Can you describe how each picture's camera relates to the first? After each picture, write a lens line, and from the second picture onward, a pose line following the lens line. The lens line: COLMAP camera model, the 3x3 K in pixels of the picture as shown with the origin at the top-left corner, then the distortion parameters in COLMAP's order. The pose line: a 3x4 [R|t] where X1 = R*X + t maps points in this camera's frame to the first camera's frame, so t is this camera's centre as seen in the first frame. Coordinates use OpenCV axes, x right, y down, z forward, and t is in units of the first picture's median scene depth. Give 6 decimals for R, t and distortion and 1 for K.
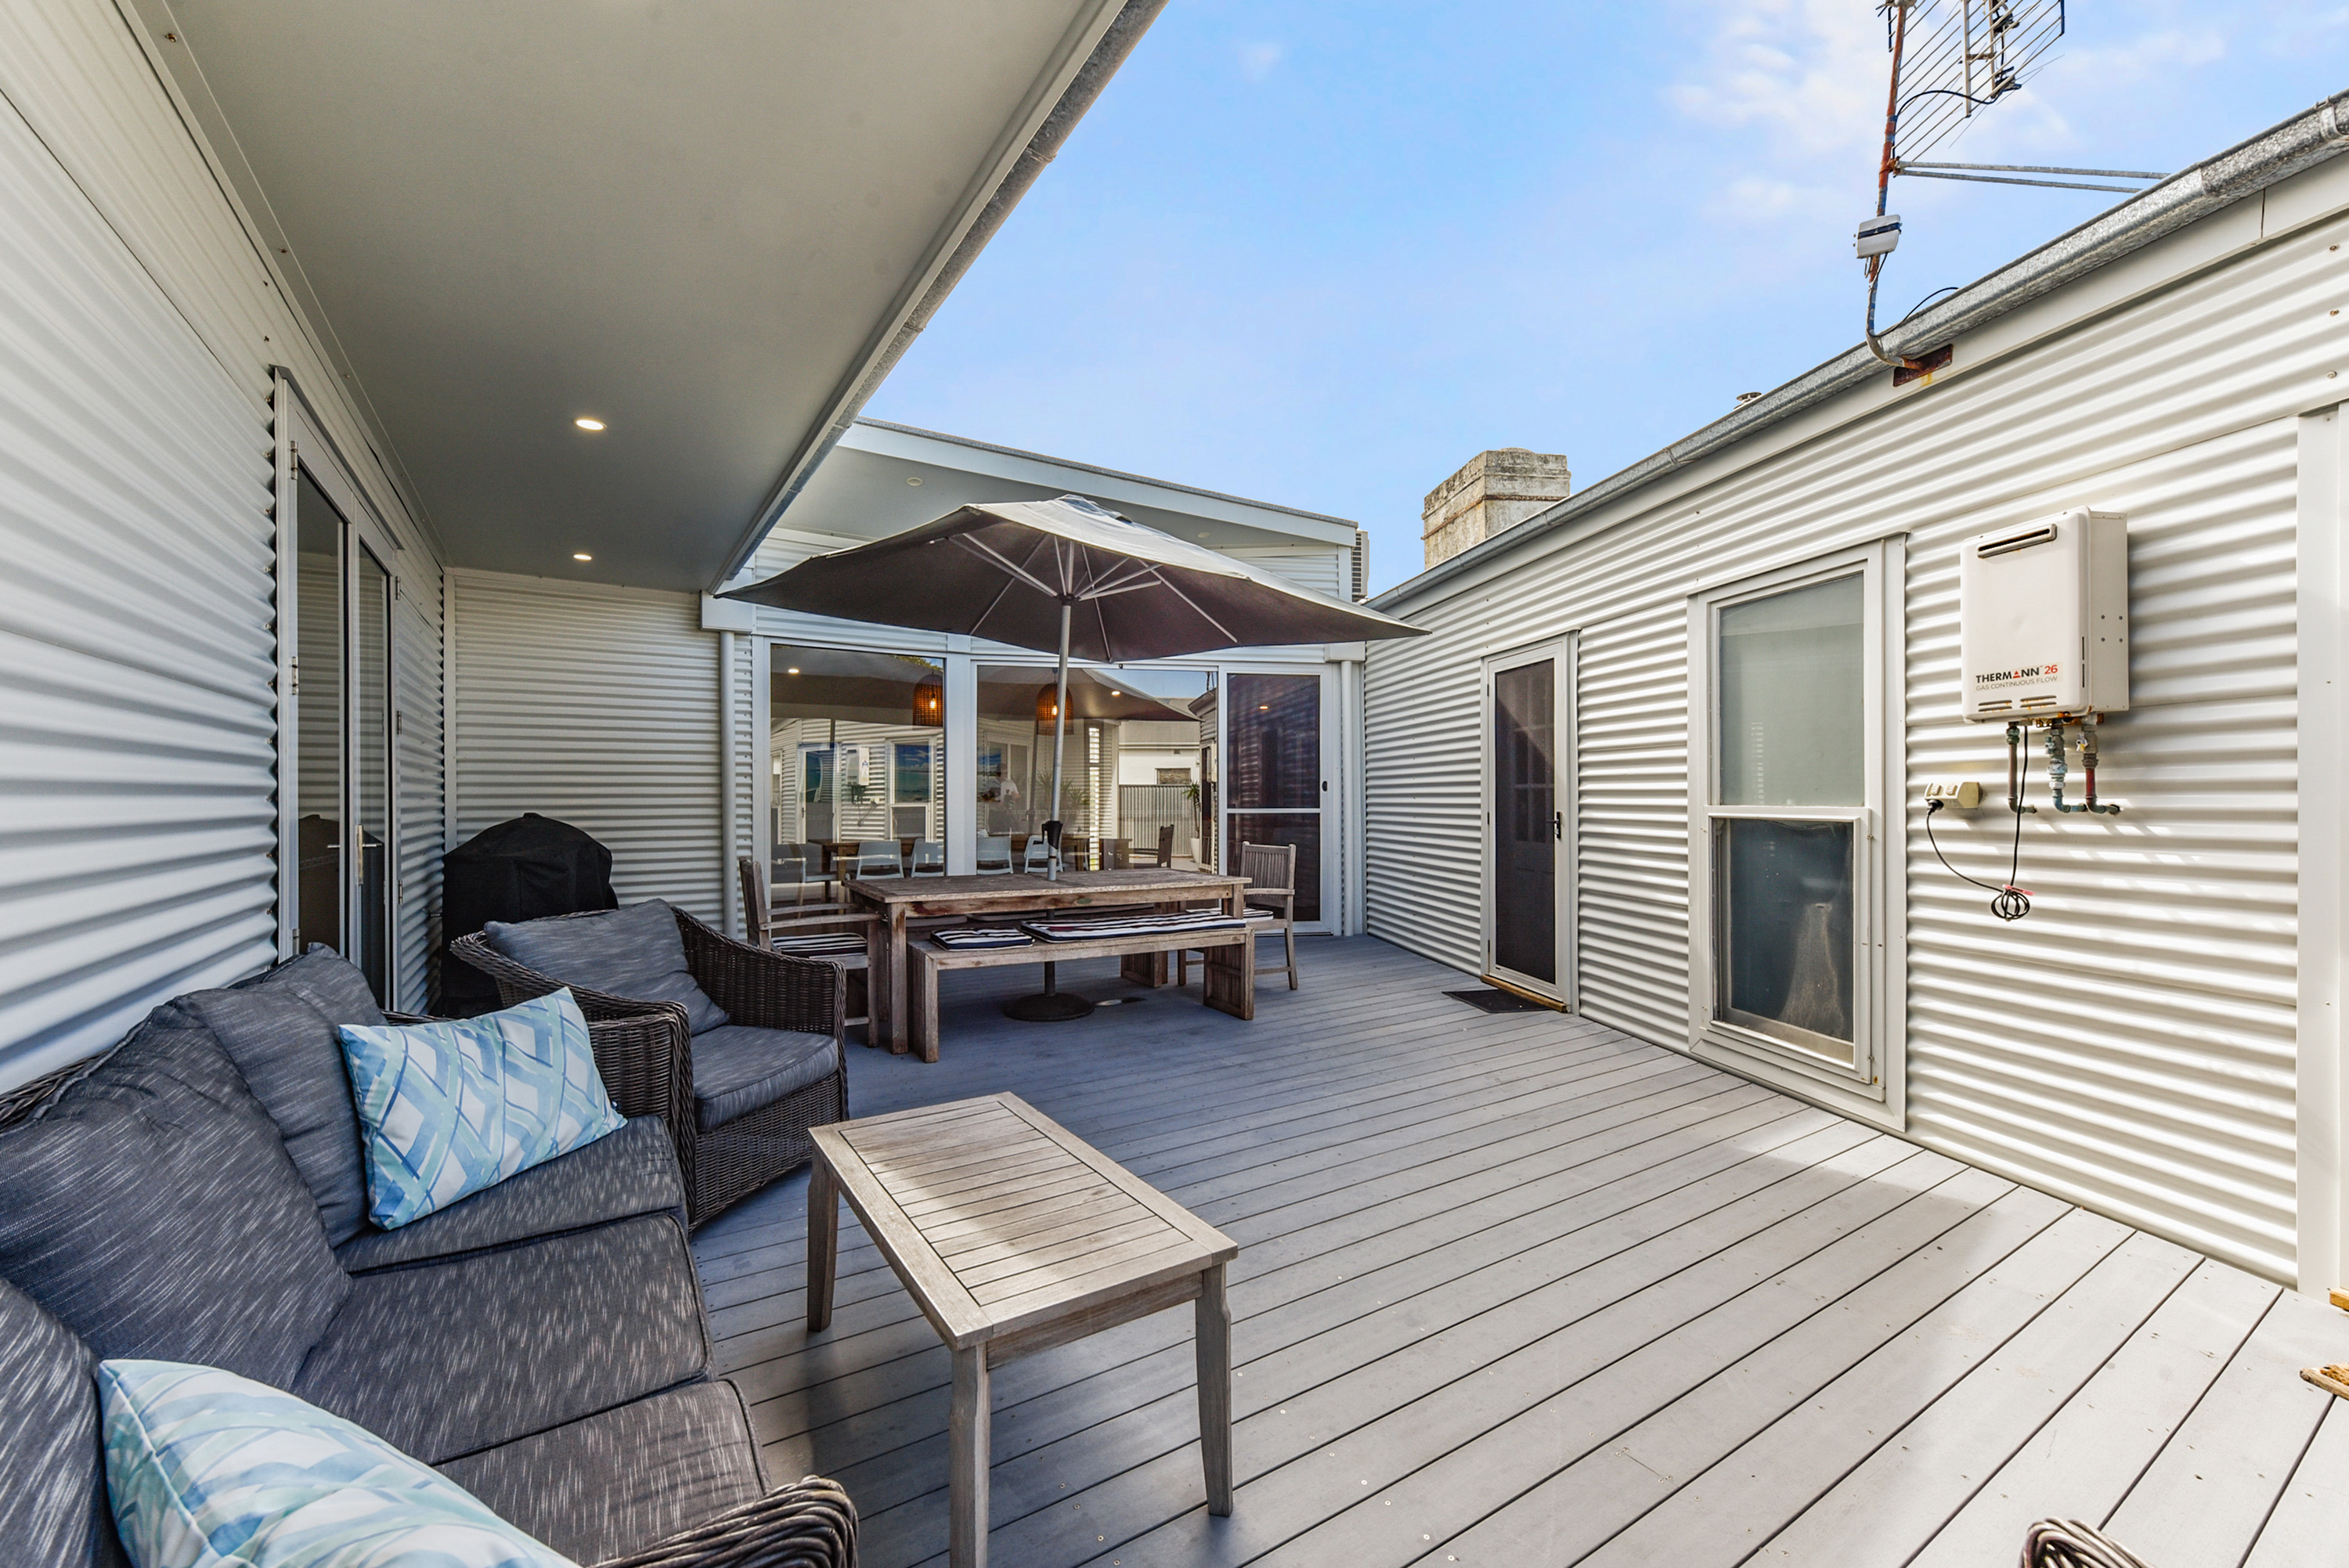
lens RADIAL K [[937.2, 0, 1174.5], [0, 937.2, 784.0], [0, 0, 1]] dist [0.002424, -0.000045]
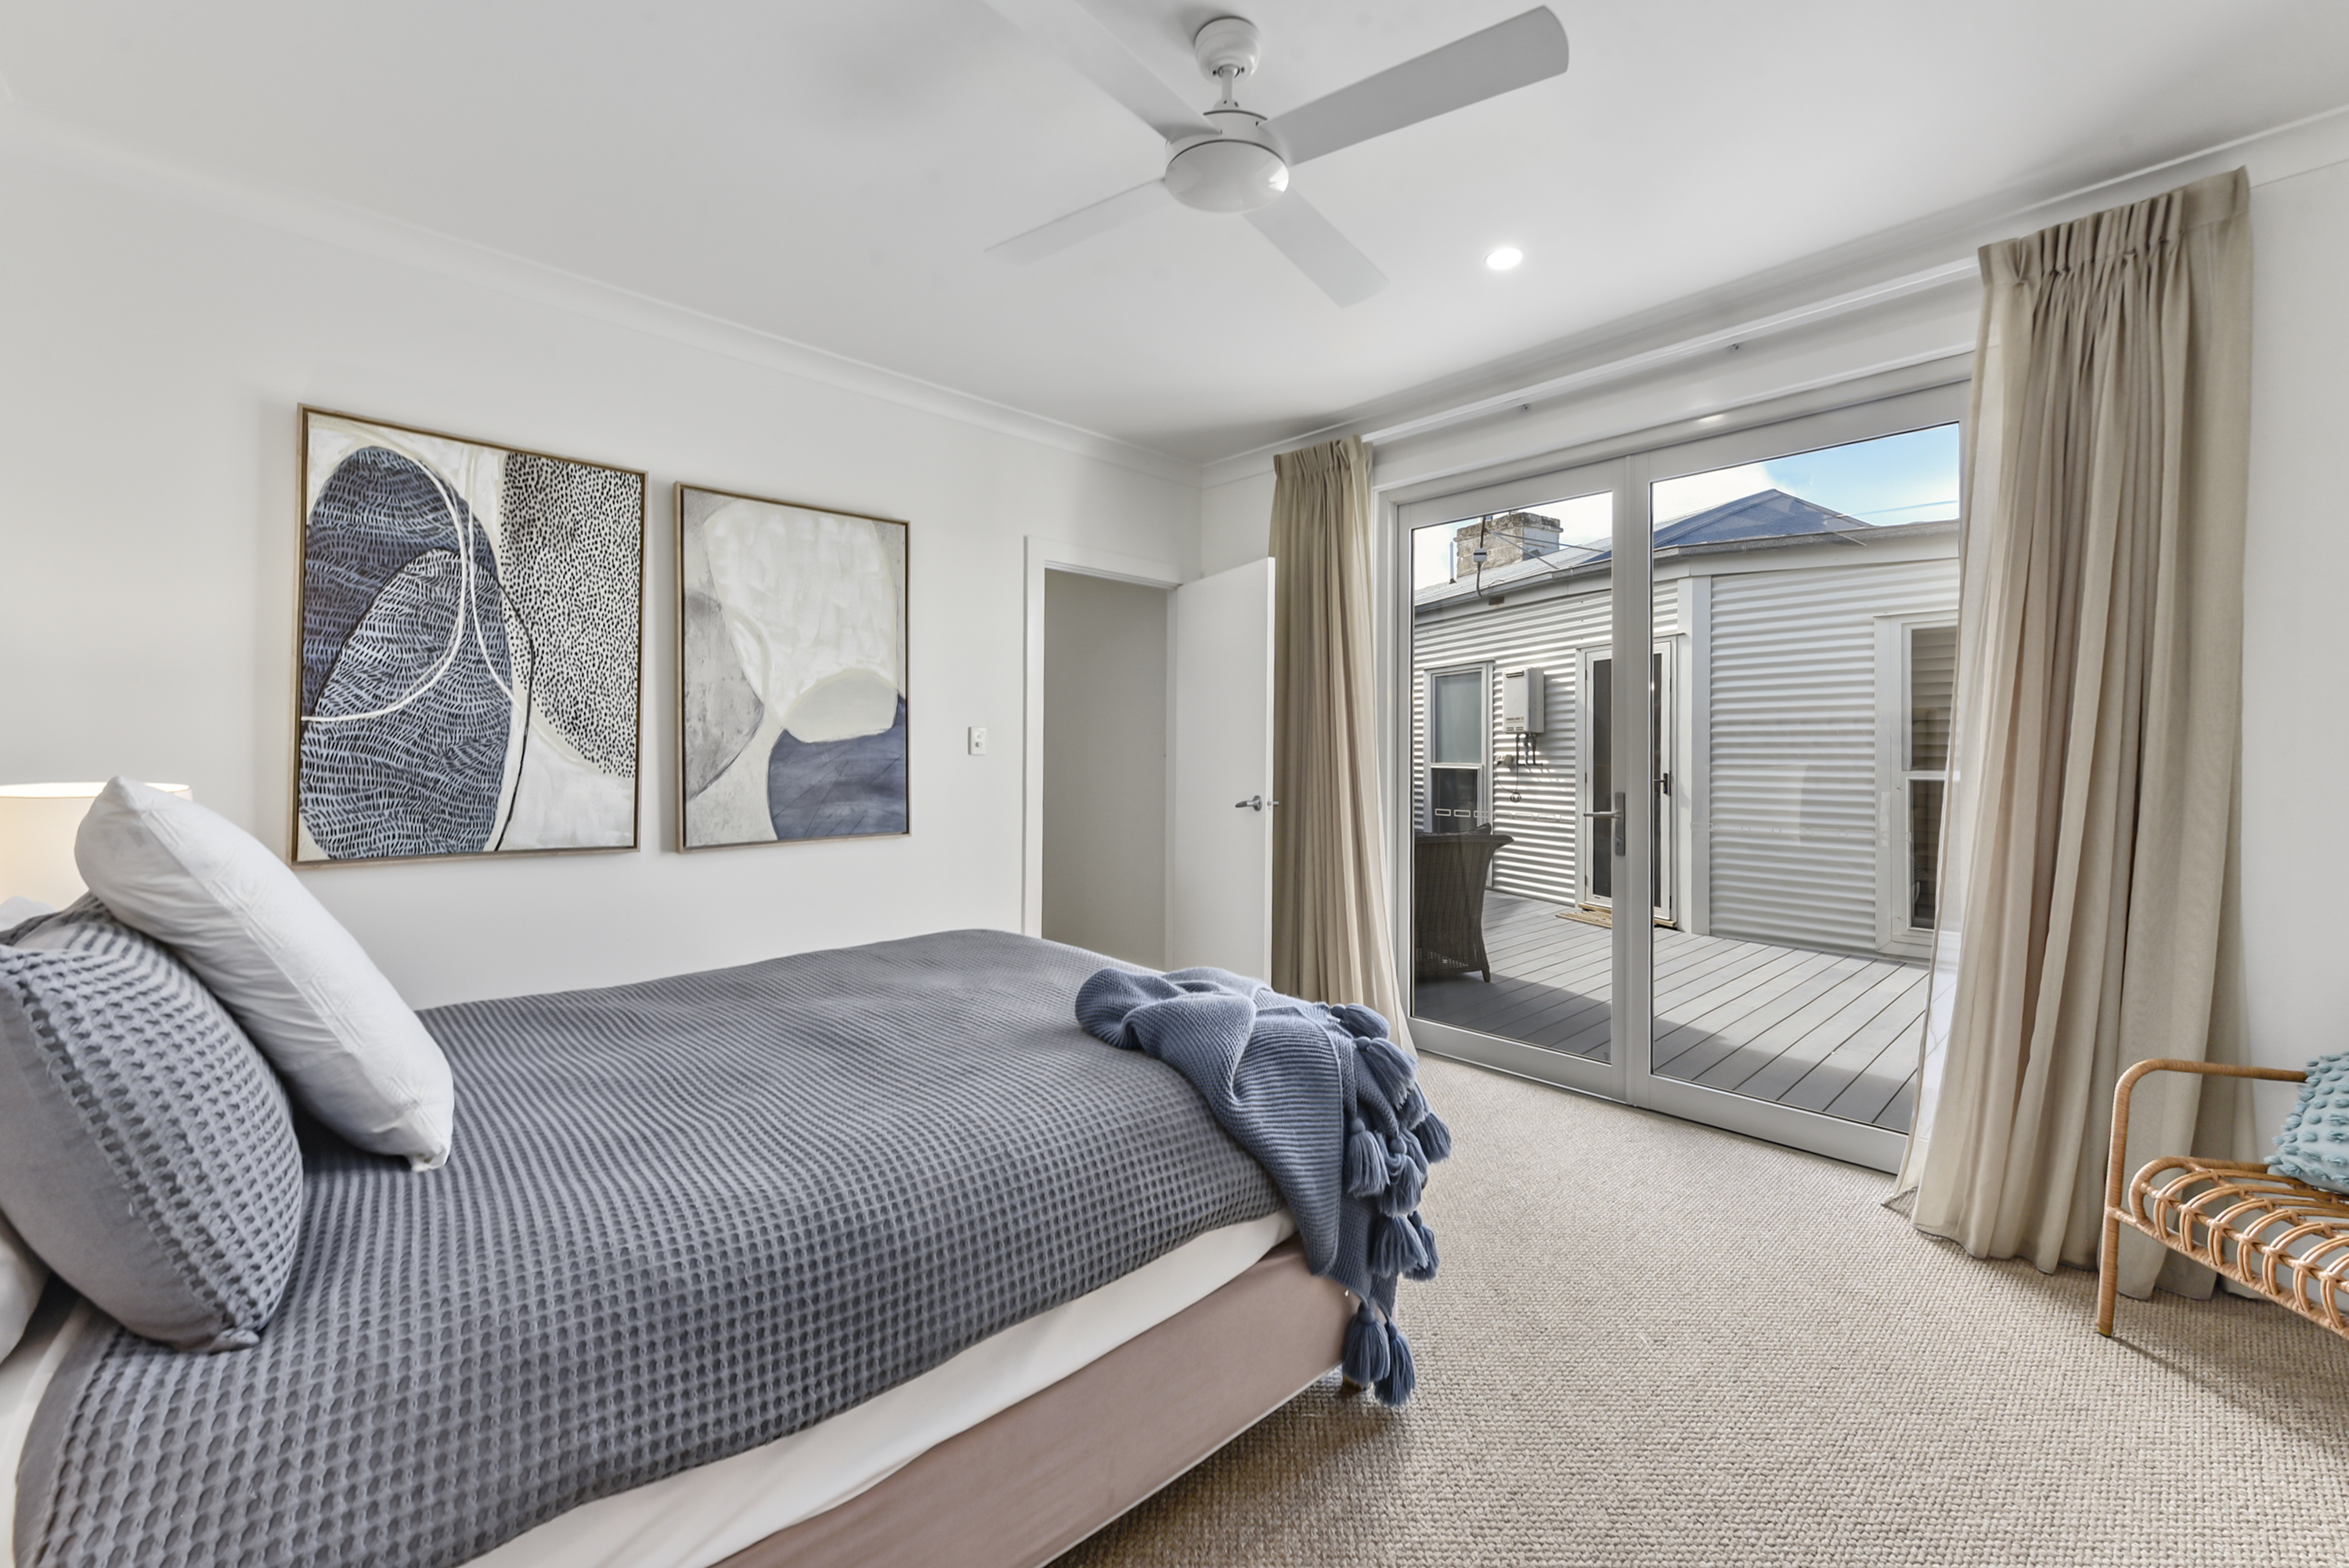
lens RADIAL K [[937.2, 0, 1174.5], [0, 937.2, 784.0], [0, 0, 1]] dist [0.002424, -0.000045]
pose [[0.982741, 0.000679, 0.184985, -0.694238], [-0.008440, 0.999116, 0.041171, -0.023485], [-0.184793, -0.042021, 0.981879, -1.685653]]
